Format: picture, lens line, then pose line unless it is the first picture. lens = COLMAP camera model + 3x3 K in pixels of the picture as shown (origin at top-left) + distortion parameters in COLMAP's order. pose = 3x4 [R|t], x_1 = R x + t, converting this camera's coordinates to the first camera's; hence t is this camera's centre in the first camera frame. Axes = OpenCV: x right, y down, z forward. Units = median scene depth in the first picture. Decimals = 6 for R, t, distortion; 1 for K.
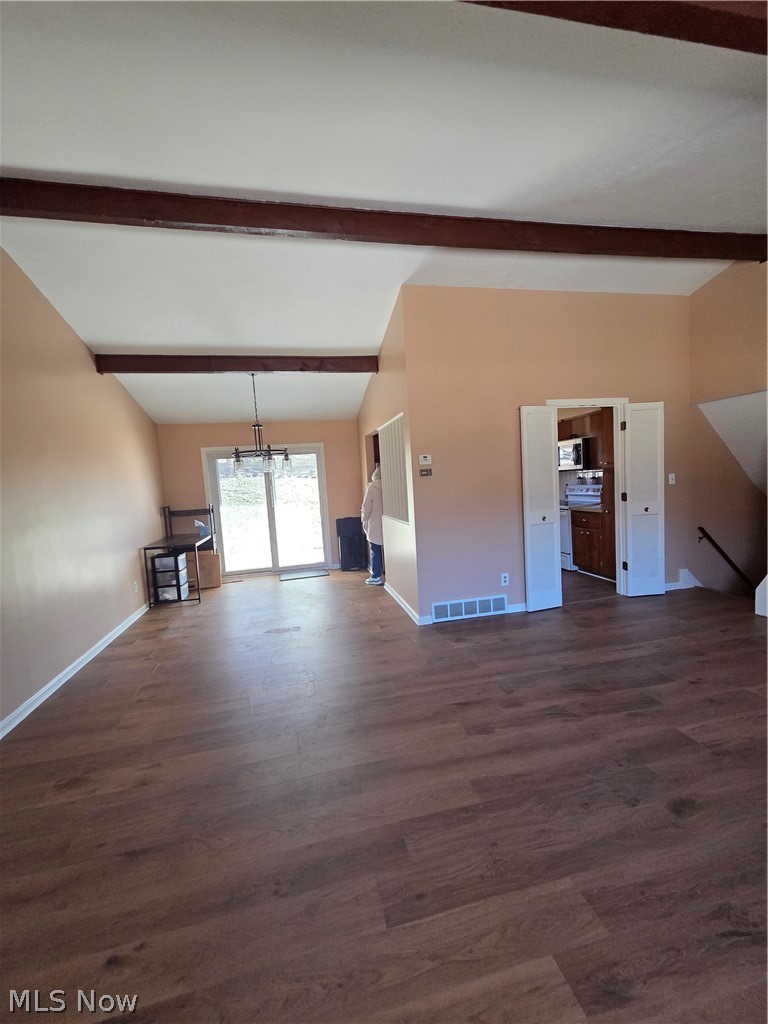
lens RADIAL K [[420.0, 0, 395.3], [0, 420.0, 511.8], [0, 0, 1]] dist [0.001977, 0.000315]
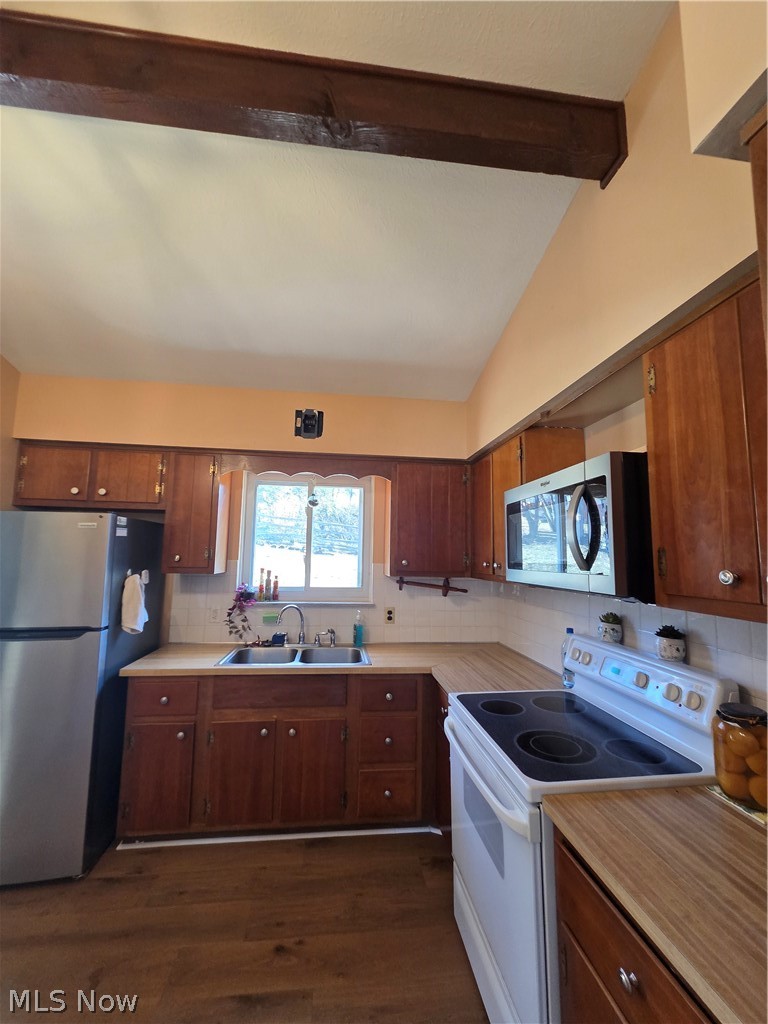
lens RADIAL K [[420.7, 0, 387.0], [0, 420.7, 511.1], [0, 0, 1]] dist [0.005002, -0.000297]
pose [[0.990940, 0.071457, -0.113722, 0.338690], [-0.091377, 0.979242, -0.180931, -0.090783], [0.098433, 0.189683, 0.976899, 0.742622]]
